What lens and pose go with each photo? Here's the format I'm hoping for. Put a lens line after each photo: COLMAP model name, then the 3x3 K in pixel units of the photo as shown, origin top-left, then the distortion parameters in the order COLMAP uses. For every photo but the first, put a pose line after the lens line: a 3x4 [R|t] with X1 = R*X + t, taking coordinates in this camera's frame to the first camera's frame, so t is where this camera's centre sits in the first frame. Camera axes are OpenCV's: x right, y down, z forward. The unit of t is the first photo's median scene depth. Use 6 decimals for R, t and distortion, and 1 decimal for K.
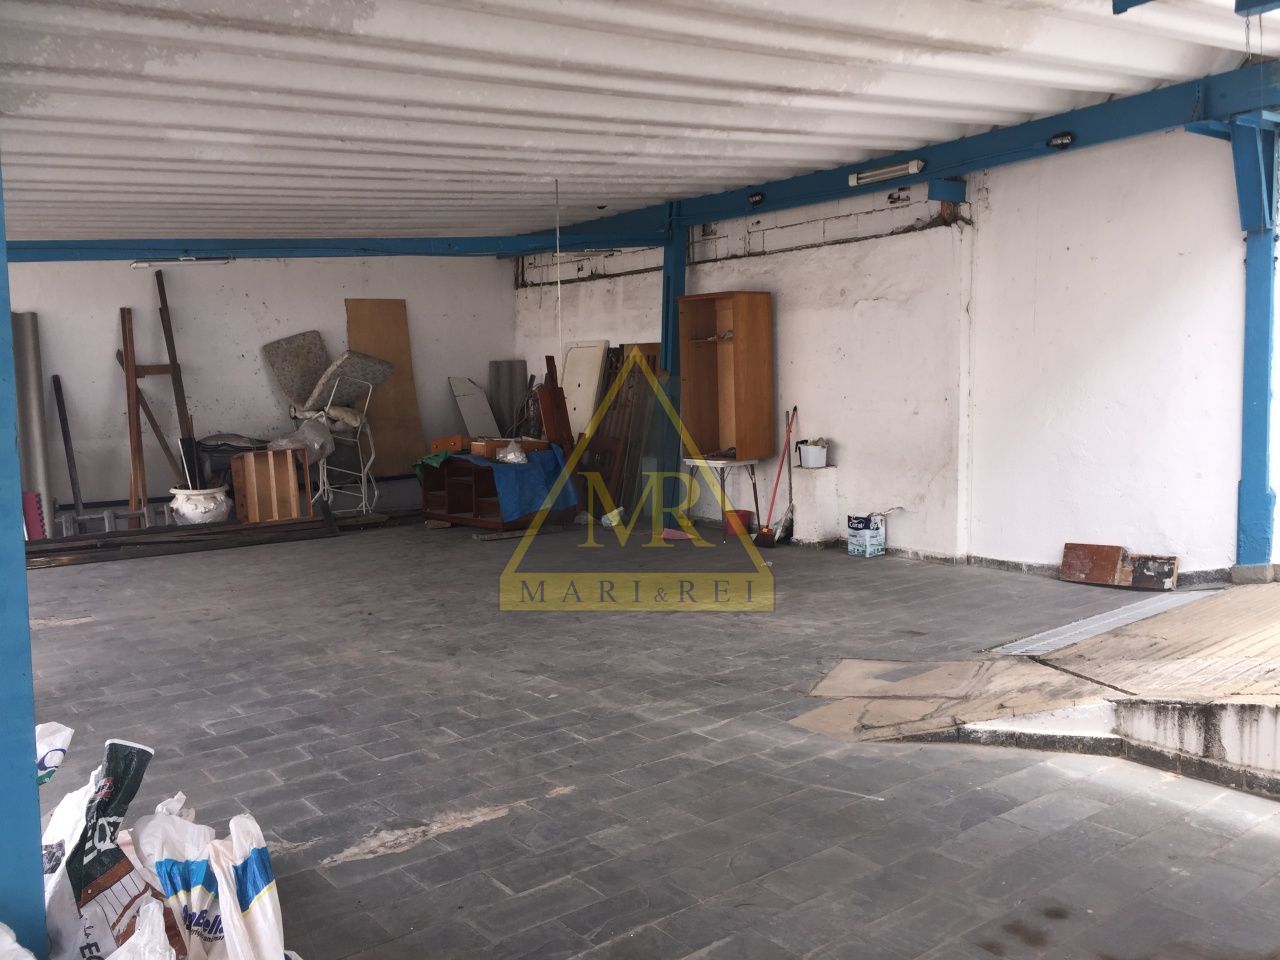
lens RADIAL K [[1098.1, 0, 641.8], [0, 1098.1, 468.2], [0, 0, 1]] dist [0.055355, -0.101158]
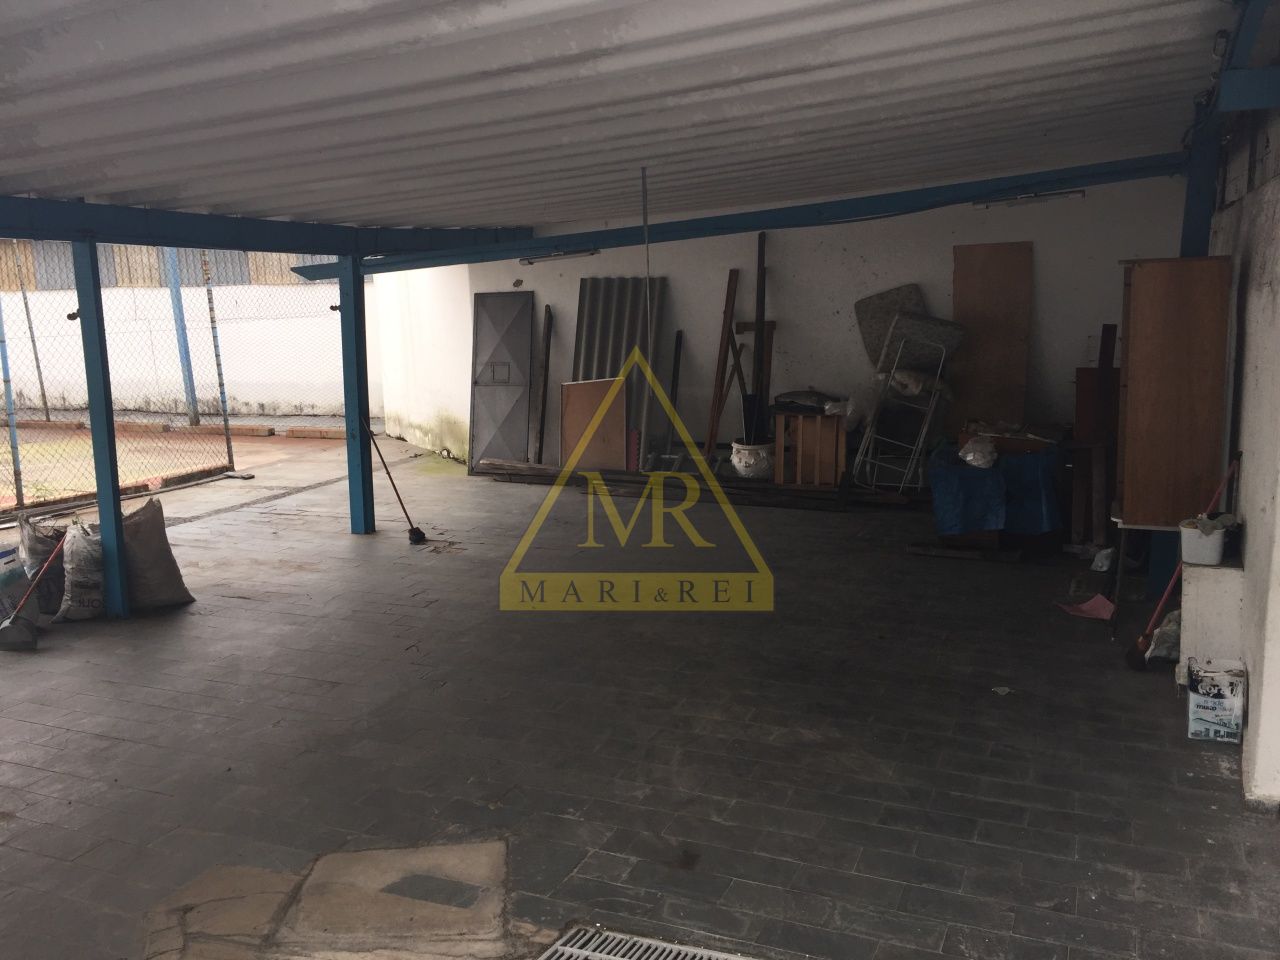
lens RADIAL K [[1098.1, 0, 641.8], [0, 1098.1, 468.2], [0, 0, 1]] dist [0.055355, -0.101158]
pose [[0.470791, 0.158512, -0.867888, 0.519133], [-0.054564, 0.987075, 0.150682, -0.122903], [0.880556, -0.023584, 0.473355, 0.447425]]
